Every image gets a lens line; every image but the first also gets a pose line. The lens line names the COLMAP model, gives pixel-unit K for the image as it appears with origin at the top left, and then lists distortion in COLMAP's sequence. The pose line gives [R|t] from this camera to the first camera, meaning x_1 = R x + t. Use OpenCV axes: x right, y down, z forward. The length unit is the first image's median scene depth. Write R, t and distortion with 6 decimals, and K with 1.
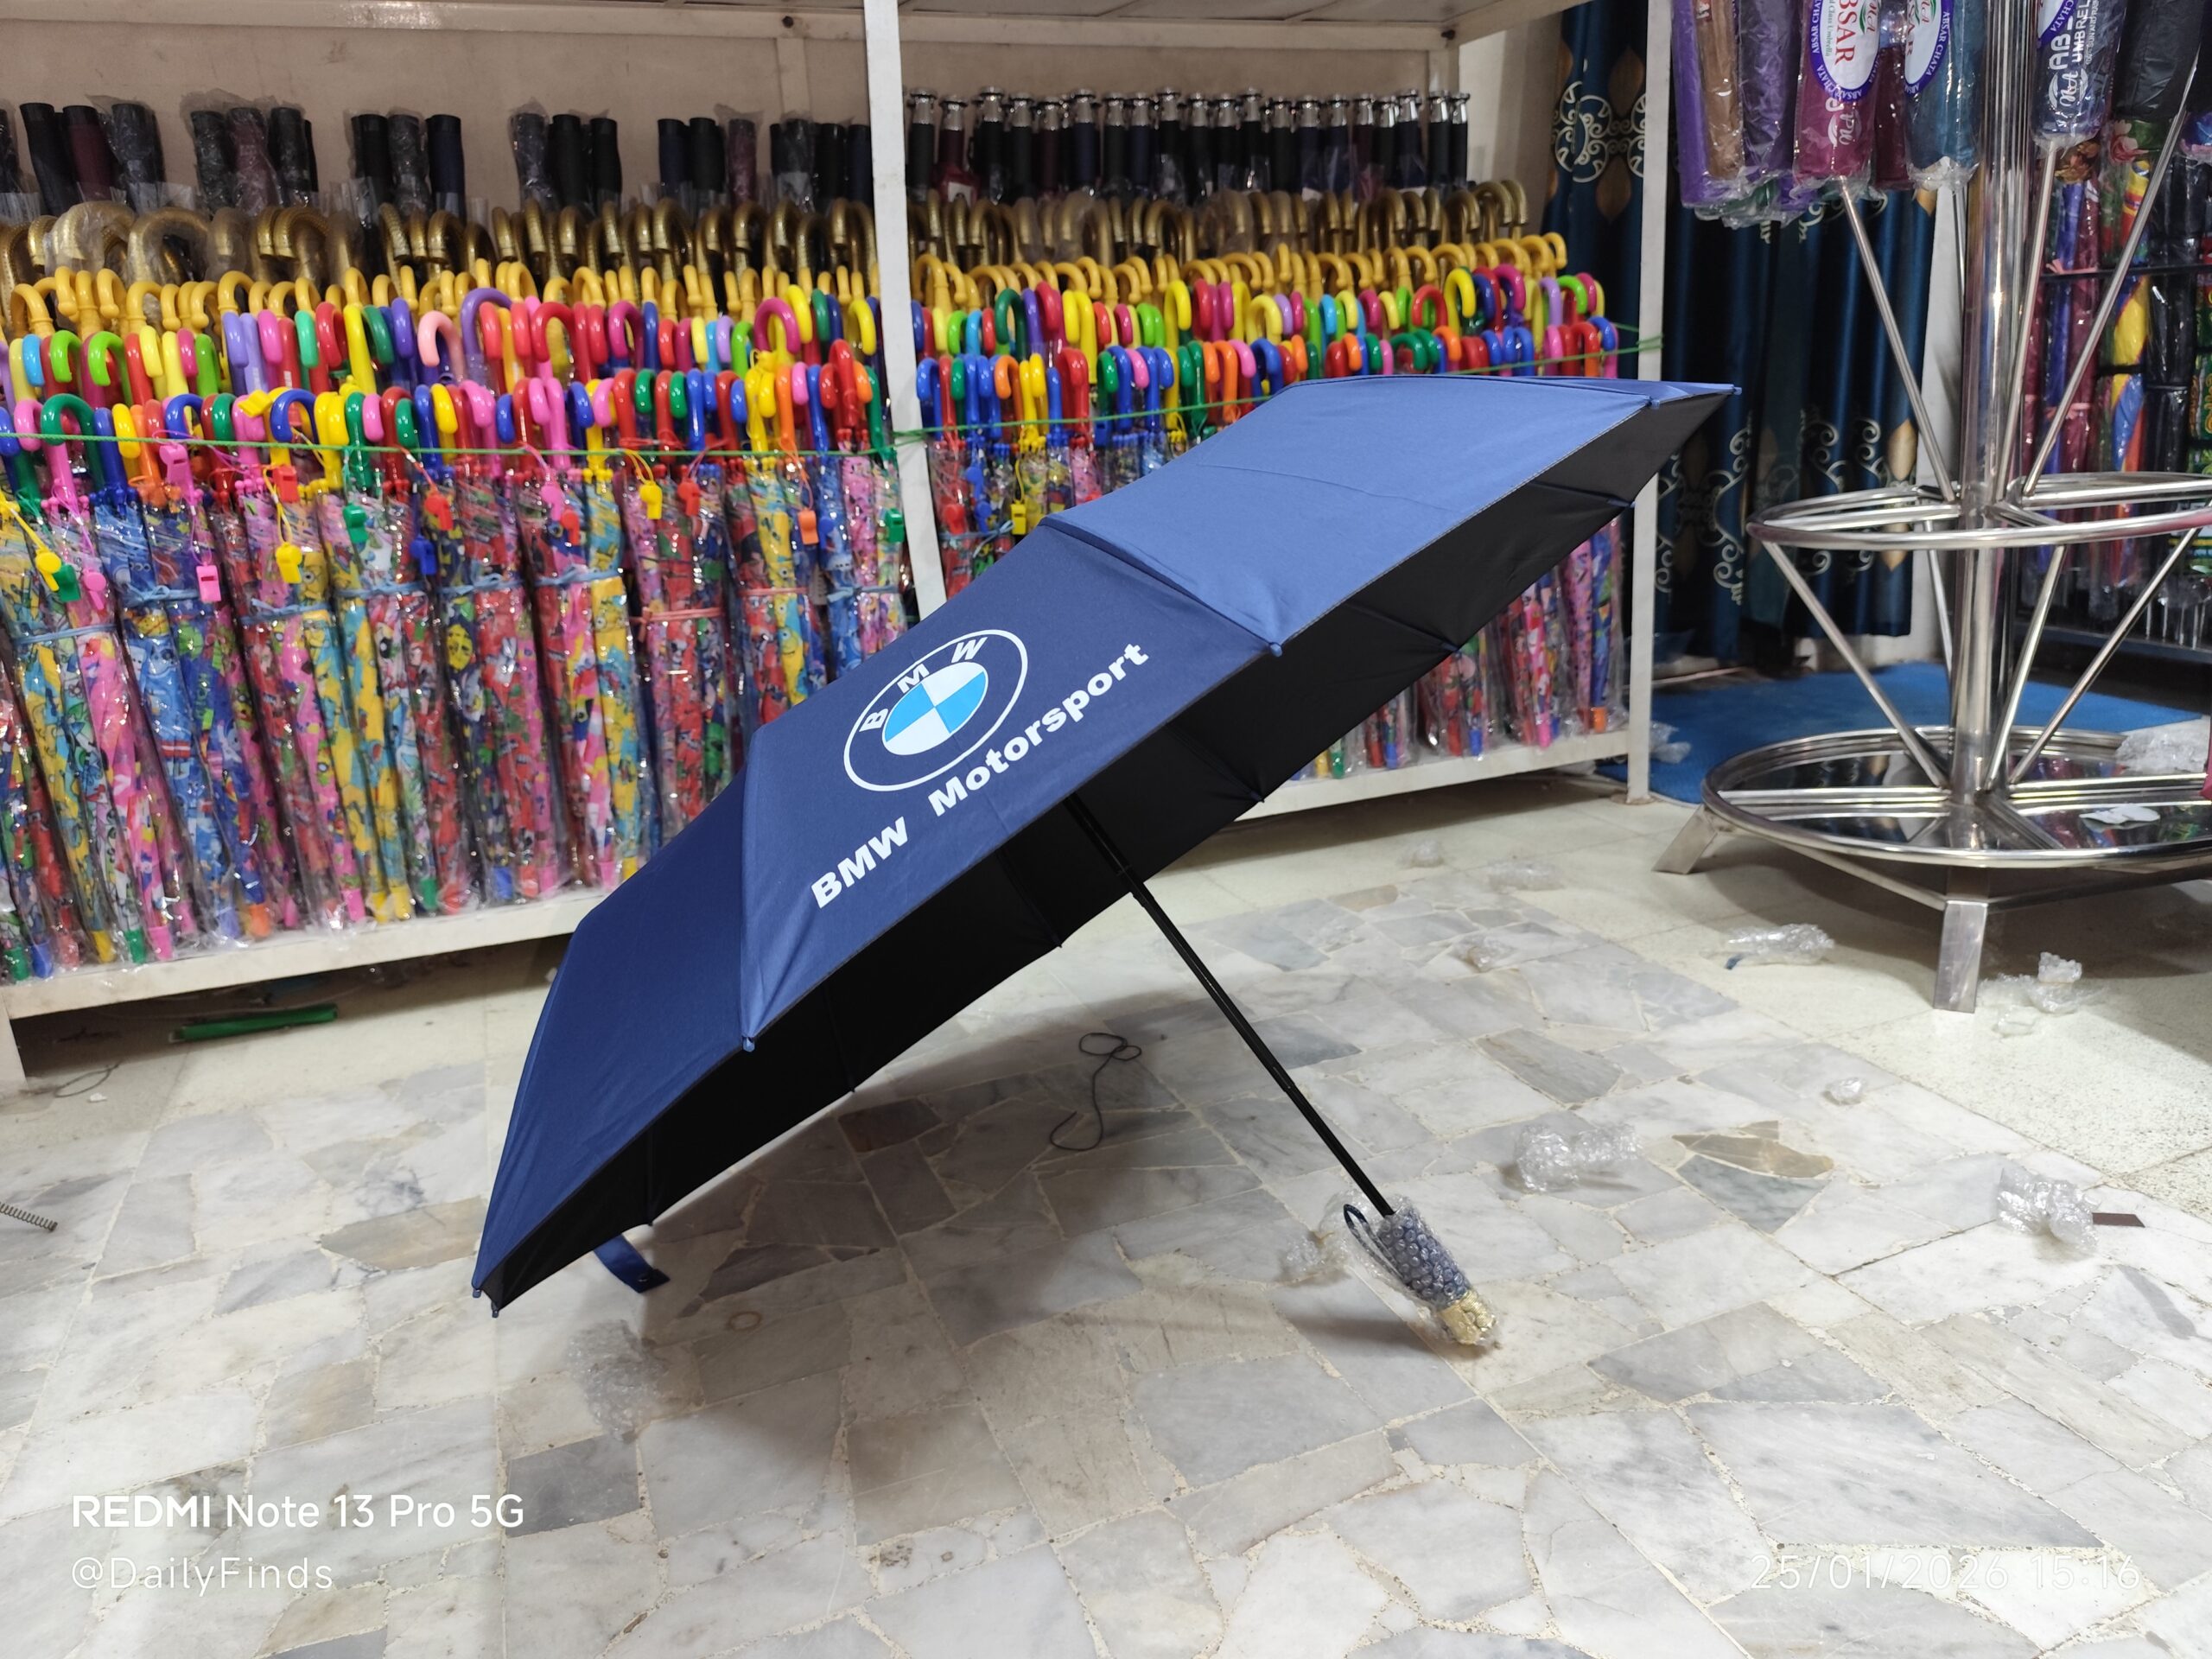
lens RADIAL K [[1527.7, 0, 1114.1], [0, 1527.7, 827.2], [0, 0, 1]] dist [0.019978, -0.027286]
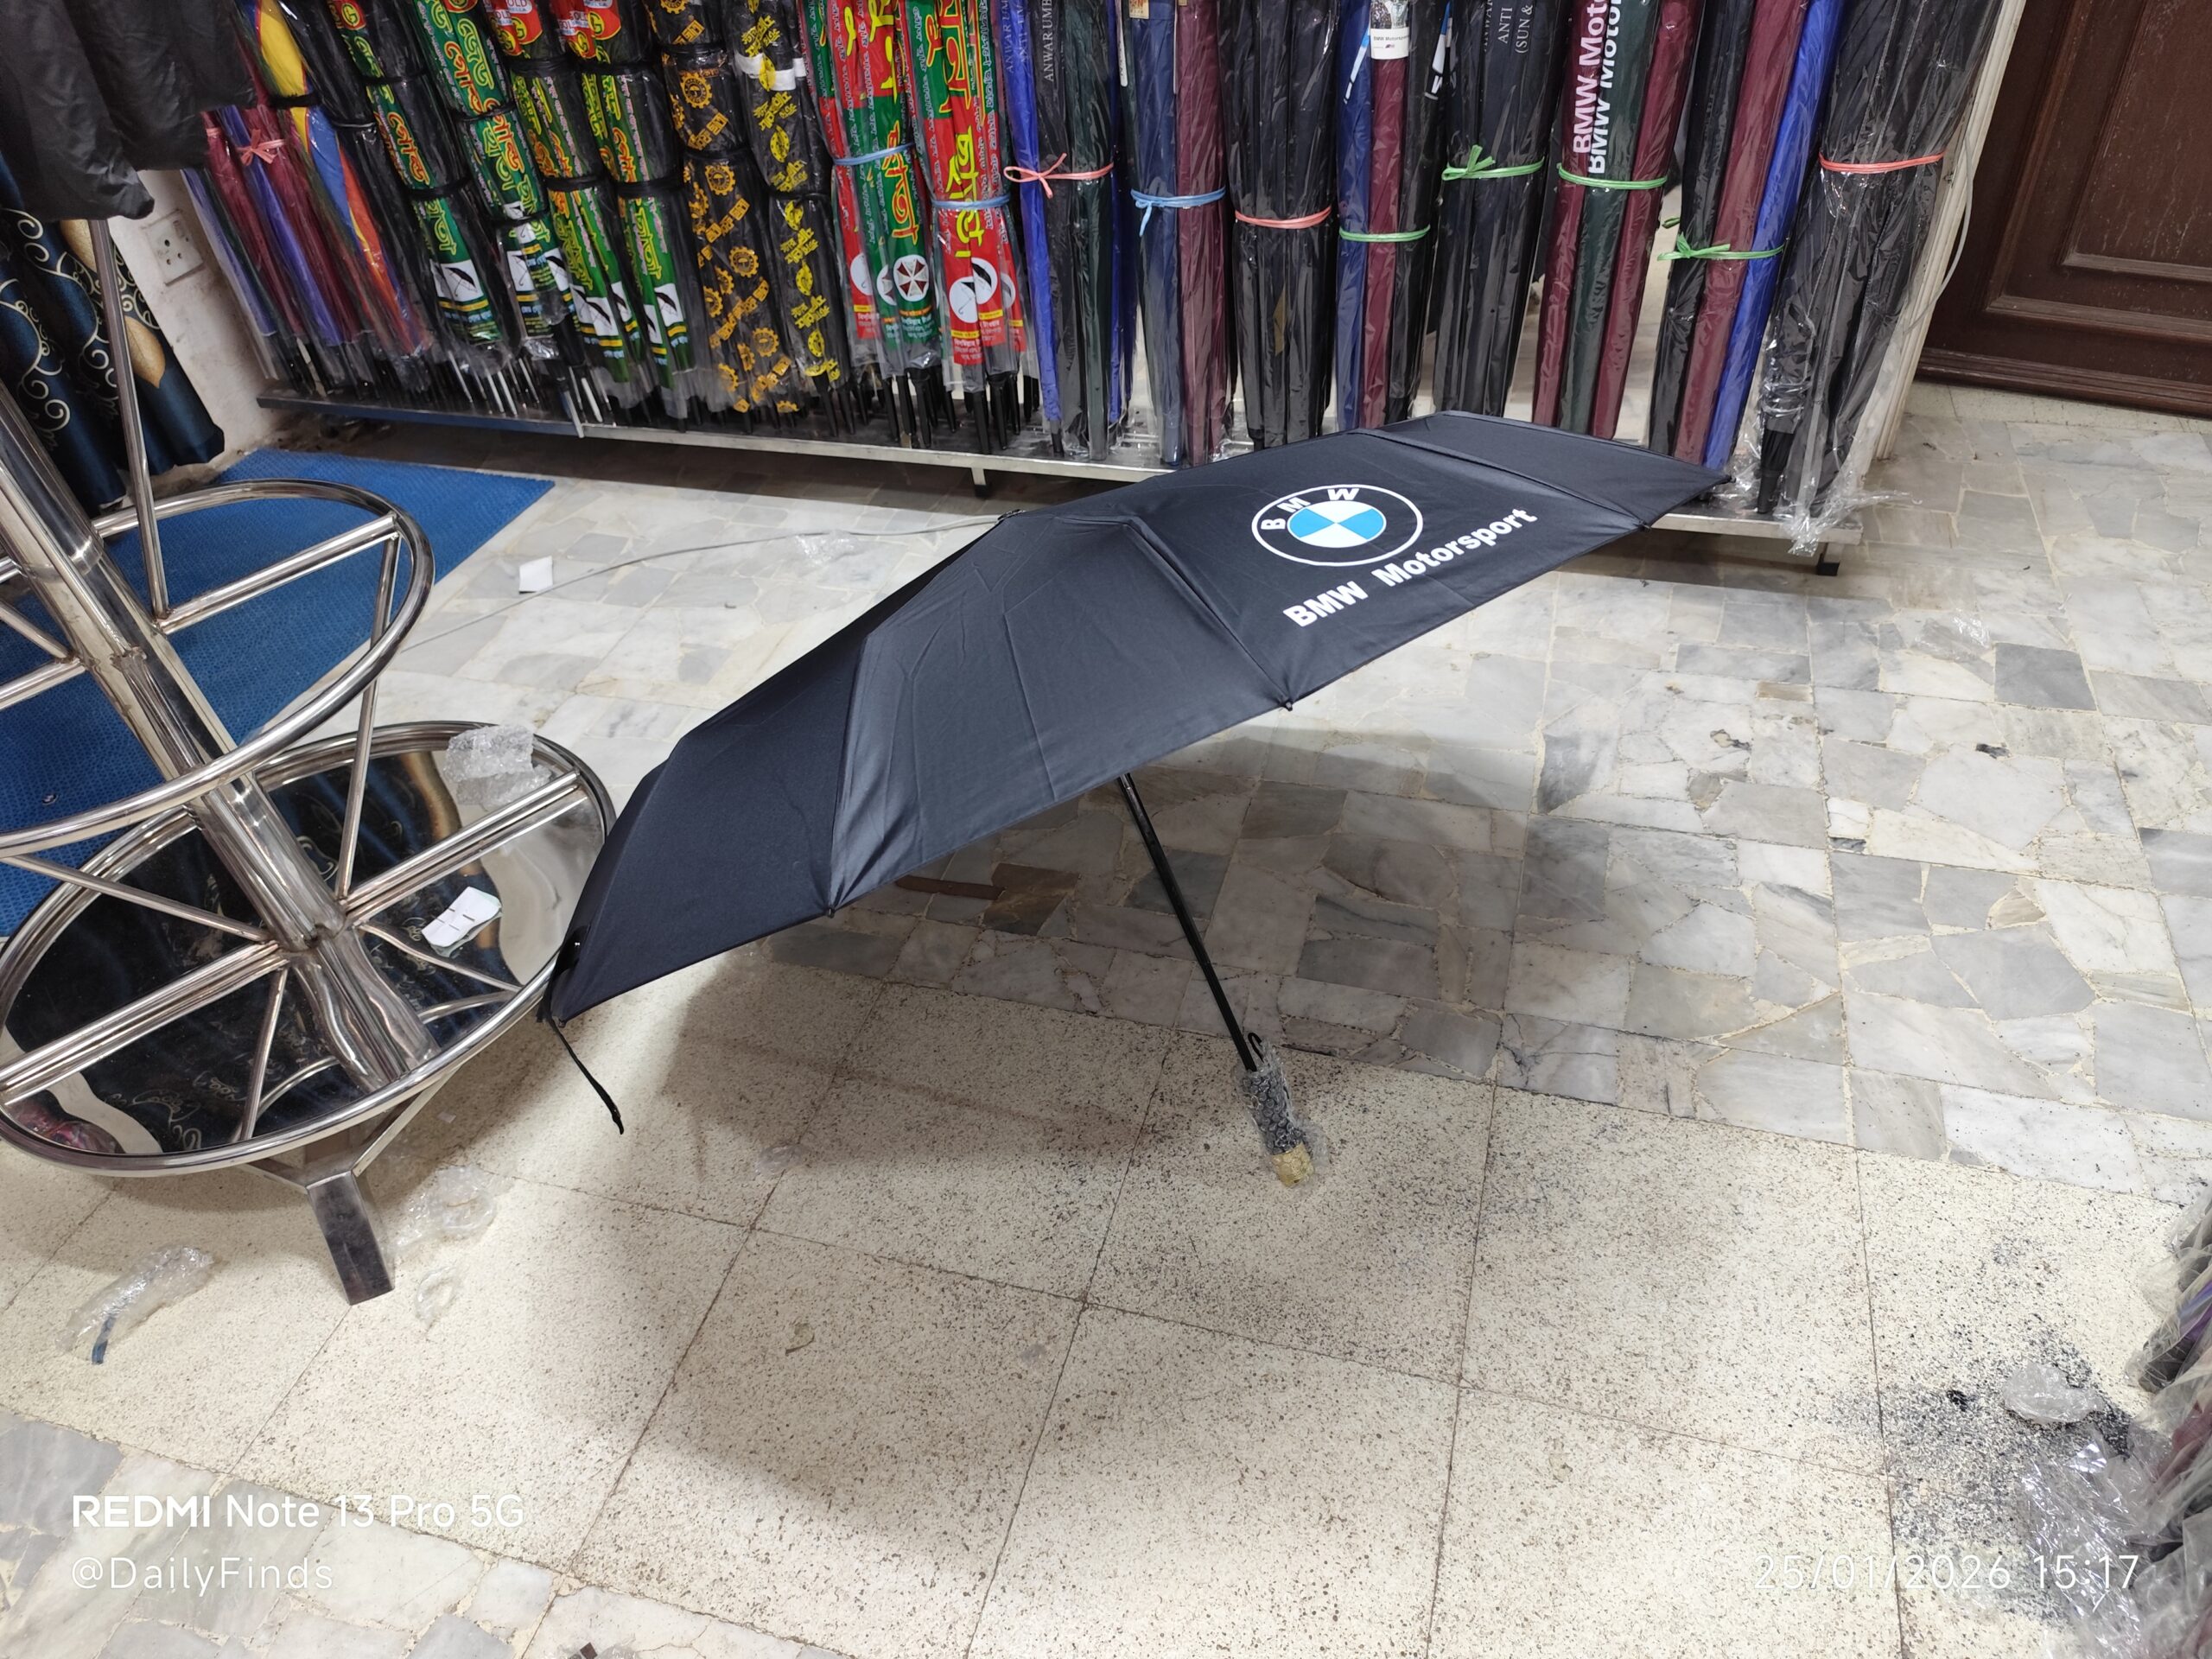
lens RADIAL K [[1527.7, 0, 1117.8], [0, 1527.7, 829.3], [0, 0, 1]] dist [0.019978, -0.027286]
pose [[0.616053, -0.497273, 0.610900, 0.368160], [0.252910, 0.859351, 0.444469, -0.333513], [-0.746000, -0.119314, 0.655171, 0.153375]]
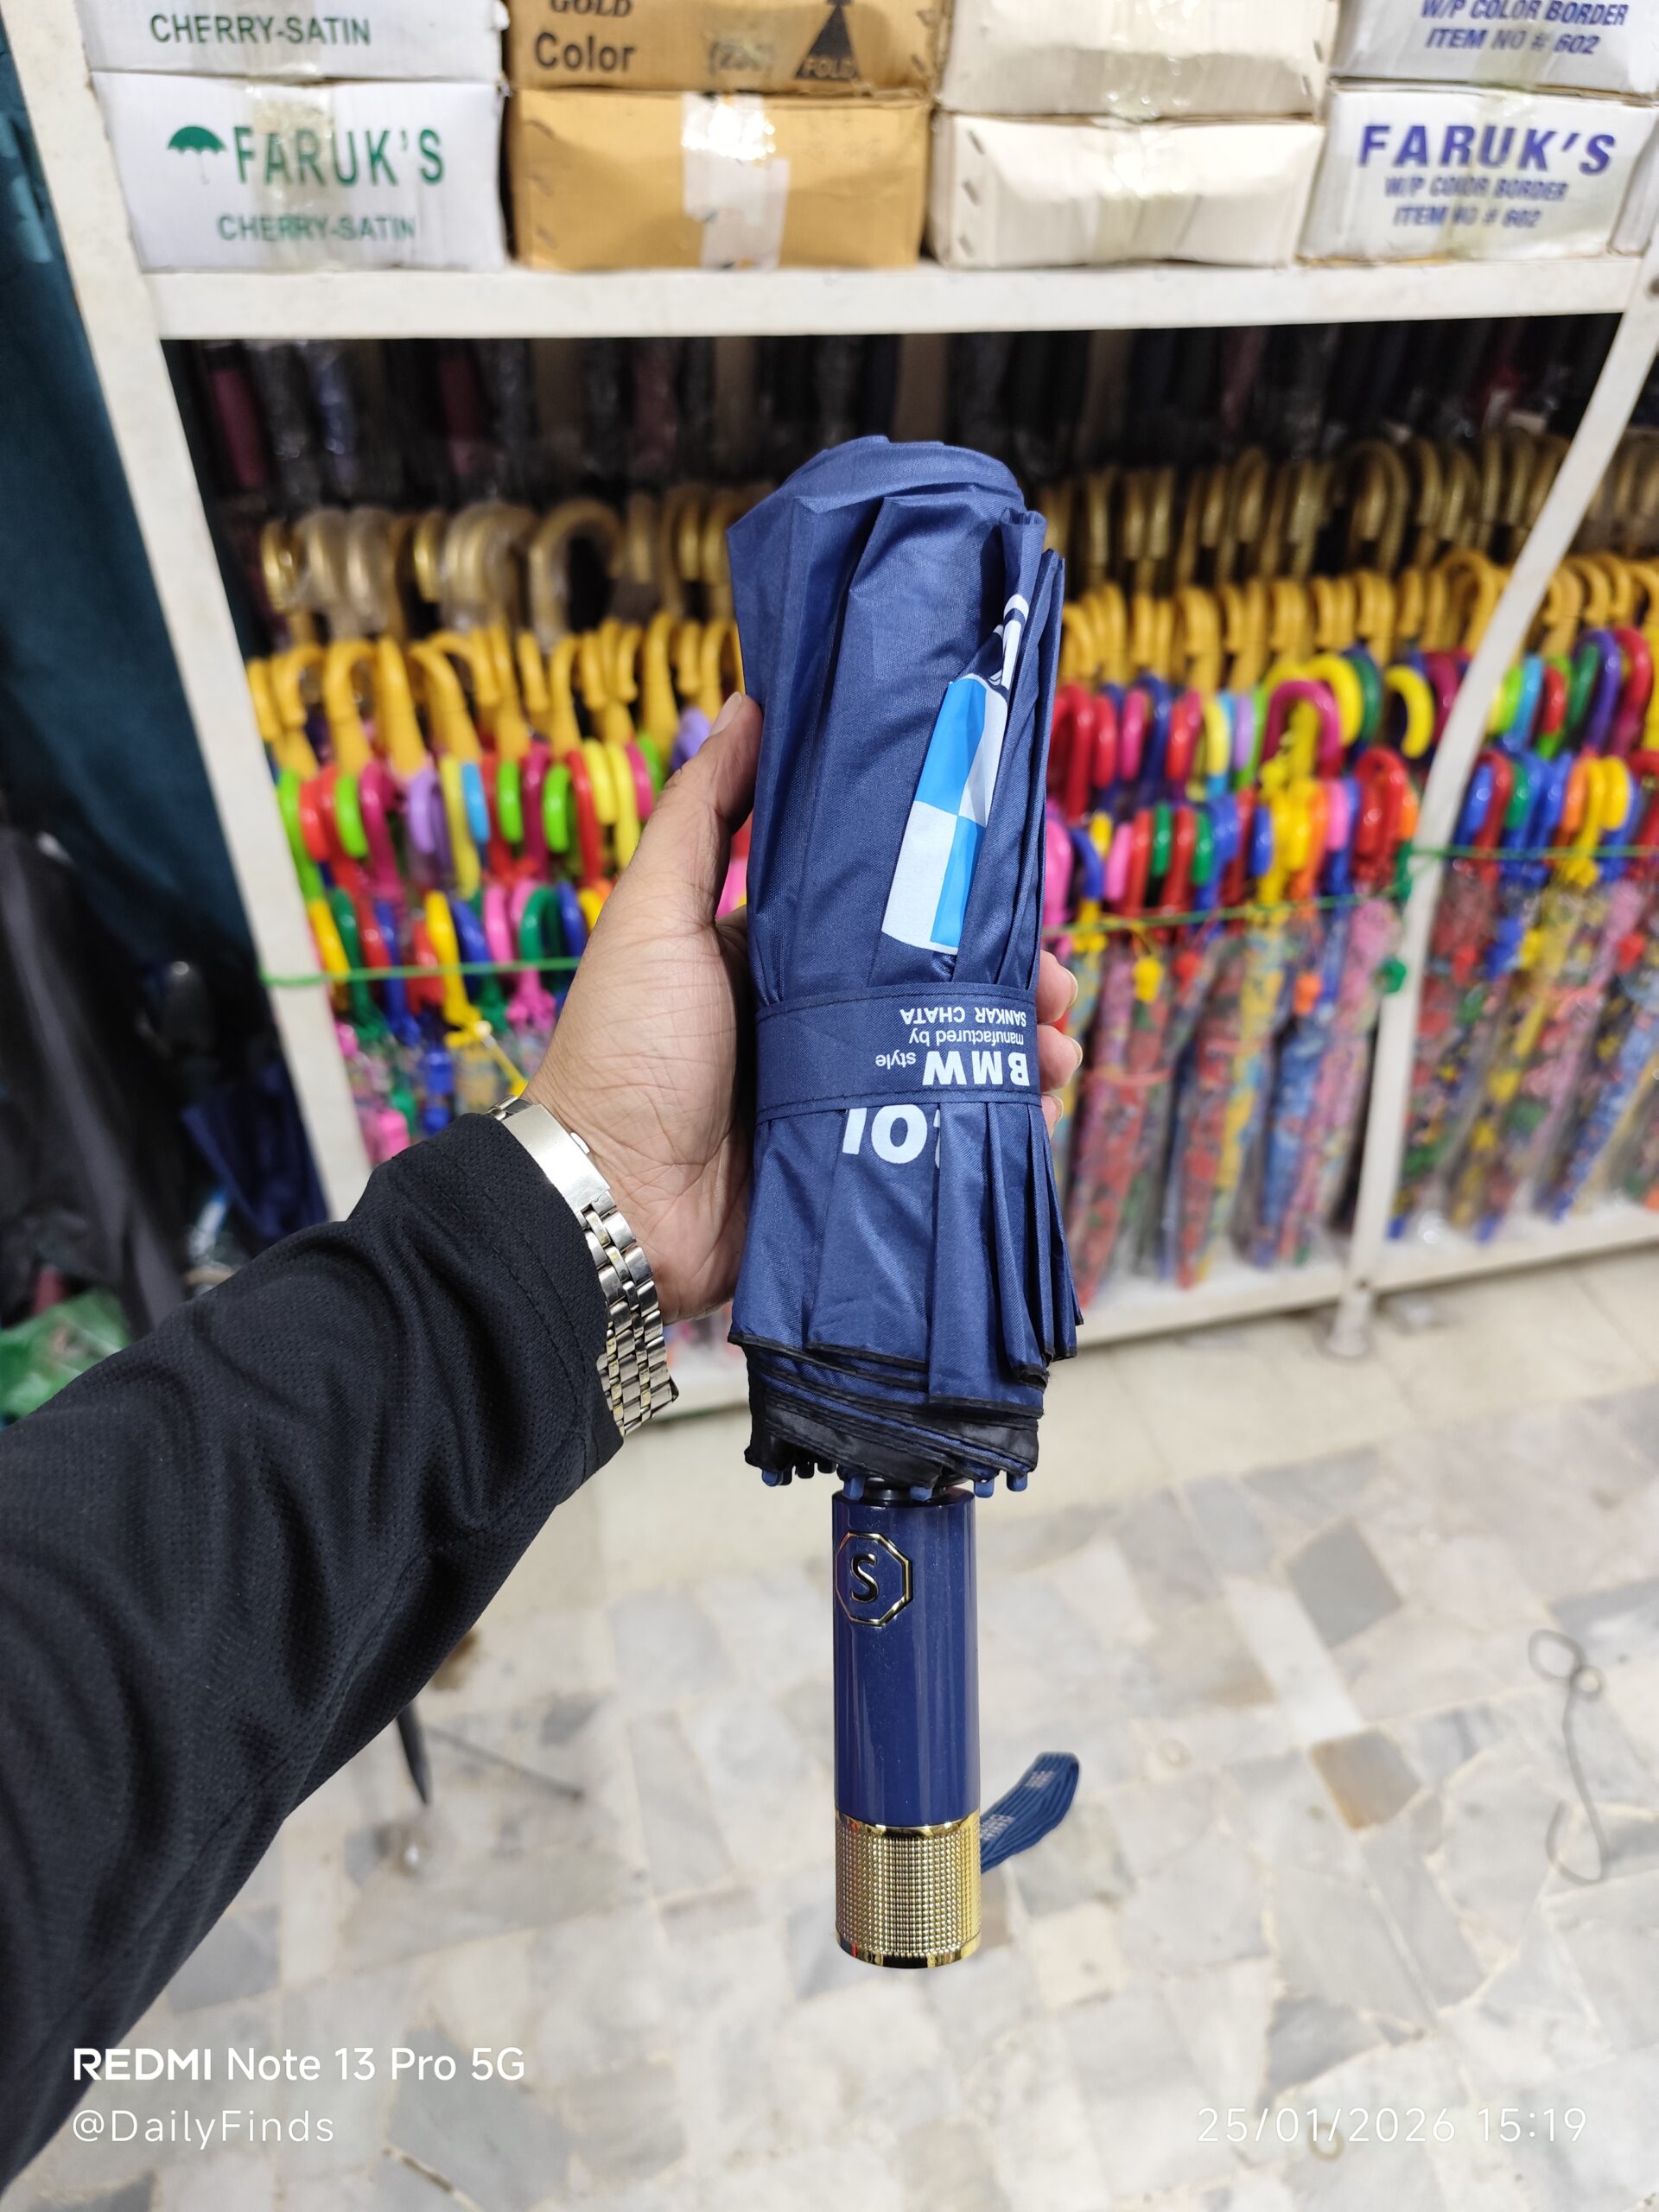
lens RADIAL K [[1527.7, 0, 847.7], [0, 1527.7, 1121.4], [0, 0, 1]] dist [0.019978, -0.027286]
pose [[0.987459, 0.143230, -0.066408, -0.388593], [-0.104874, 0.909514, 0.402225, -0.451257], [0.118009, -0.390217, 0.913129, 0.189760]]
